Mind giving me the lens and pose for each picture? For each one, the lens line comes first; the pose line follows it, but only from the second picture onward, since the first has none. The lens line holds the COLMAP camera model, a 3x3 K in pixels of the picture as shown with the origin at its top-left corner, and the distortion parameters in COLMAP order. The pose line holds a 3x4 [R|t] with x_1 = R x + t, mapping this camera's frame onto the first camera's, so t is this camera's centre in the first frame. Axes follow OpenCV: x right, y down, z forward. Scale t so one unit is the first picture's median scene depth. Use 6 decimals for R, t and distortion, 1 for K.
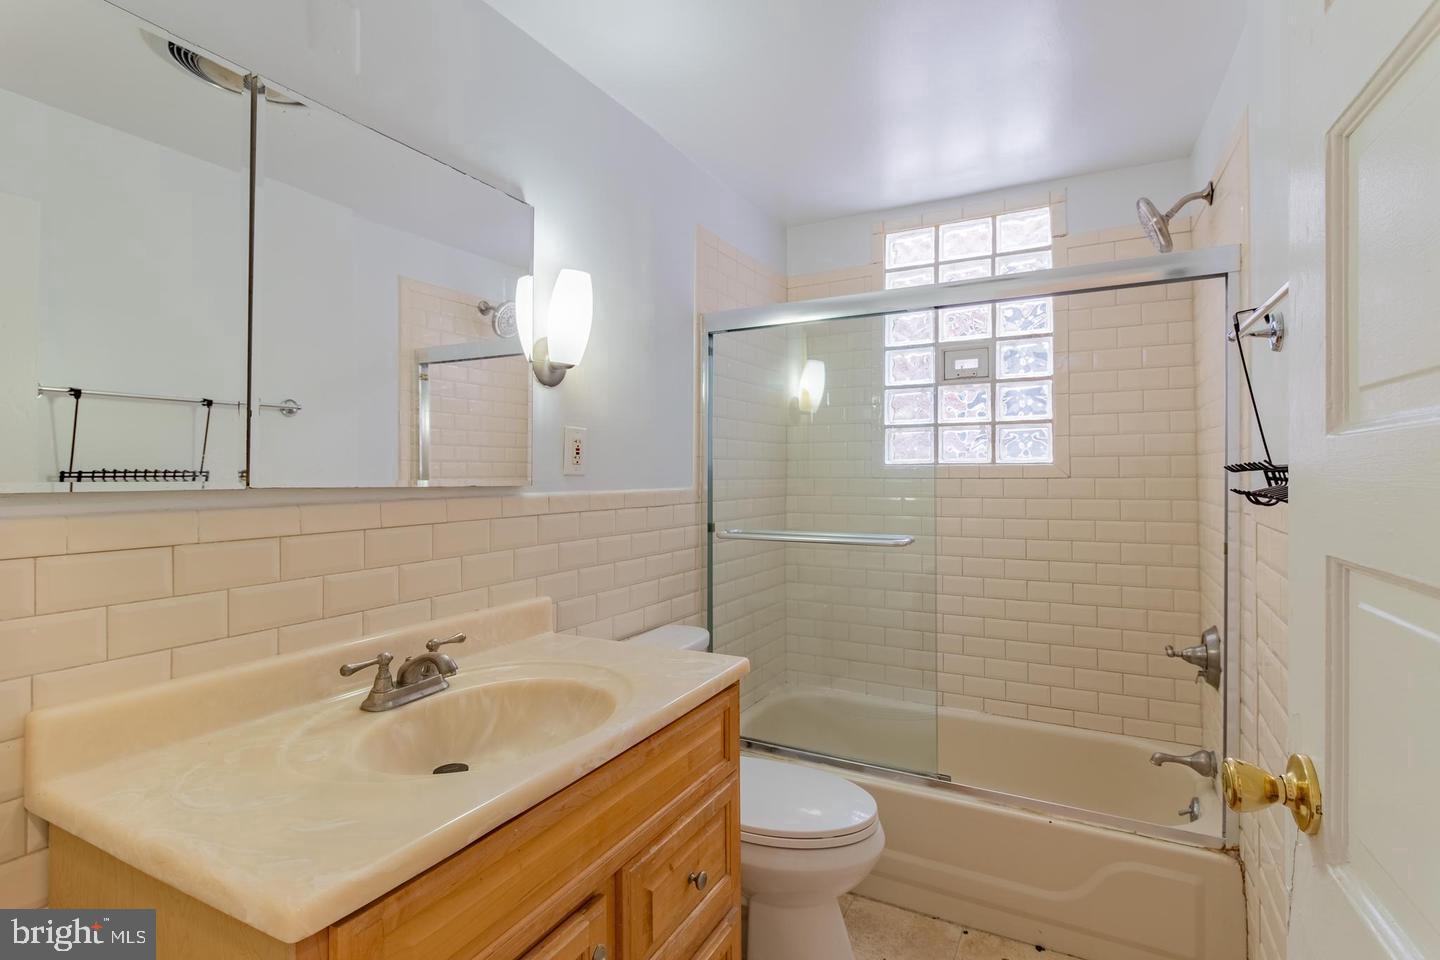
lens RADIAL K [[730.7, 0, 720.0], [0, 730.7, 464.6], [0, 0, 1]] dist [-0.000243, -0.000279]
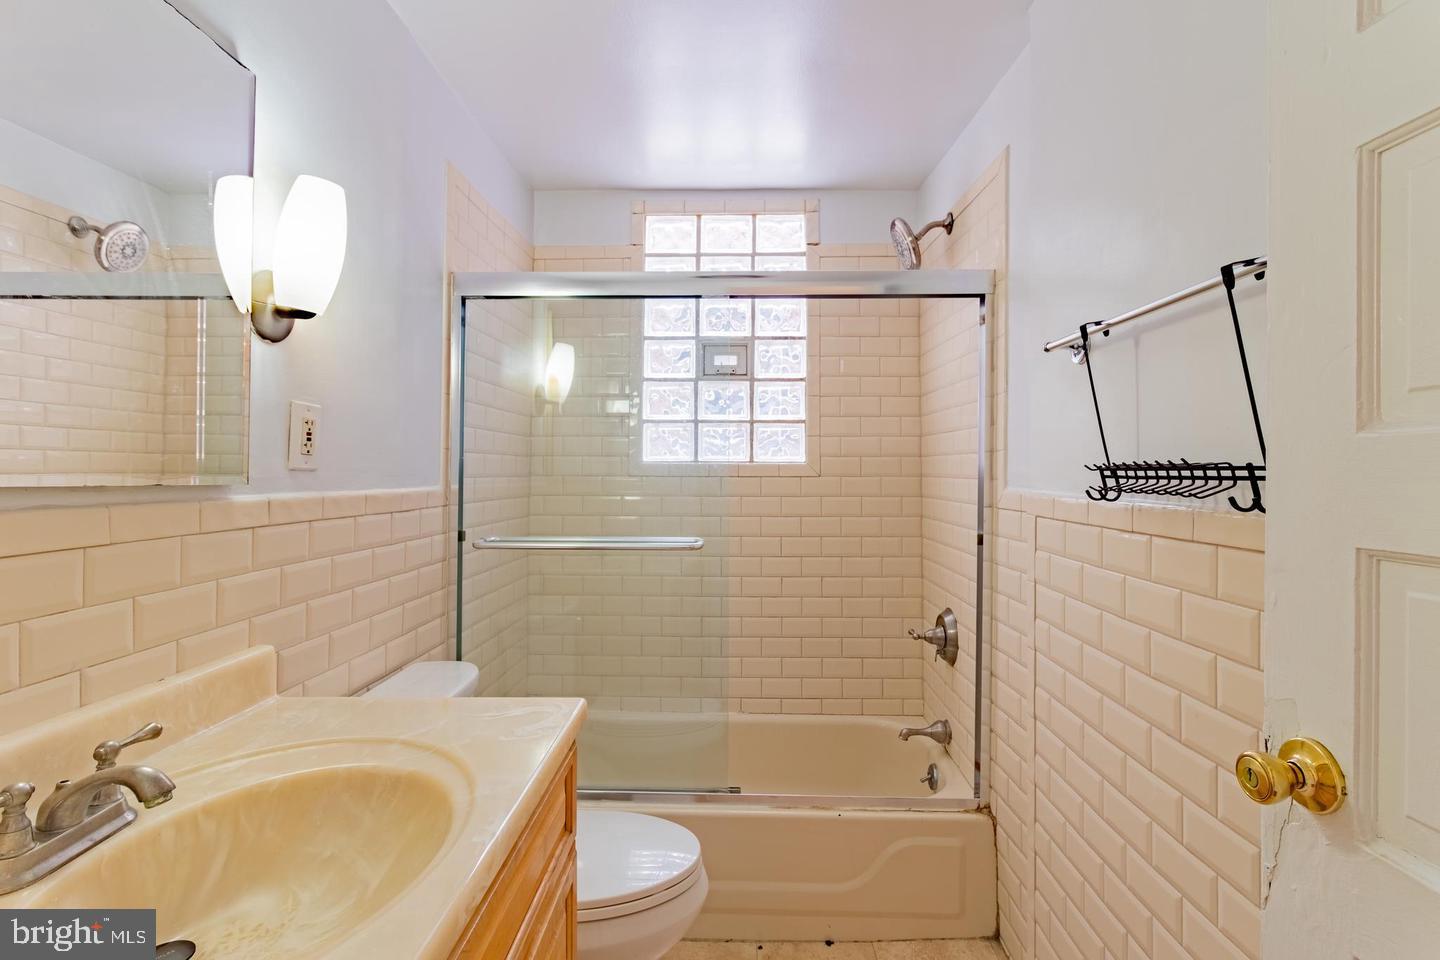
lens RADIAL K [[730.7, 0, 720.0], [0, 730.7, 464.6], [0, 0, 1]] dist [-0.000243, -0.000279]
pose [[0.885292, 0.011005, 0.464906, -0.142255], [-0.011432, 0.999933, -0.001901, 0.005021], [-0.464895, -0.003632, 0.885358, 0.149514]]
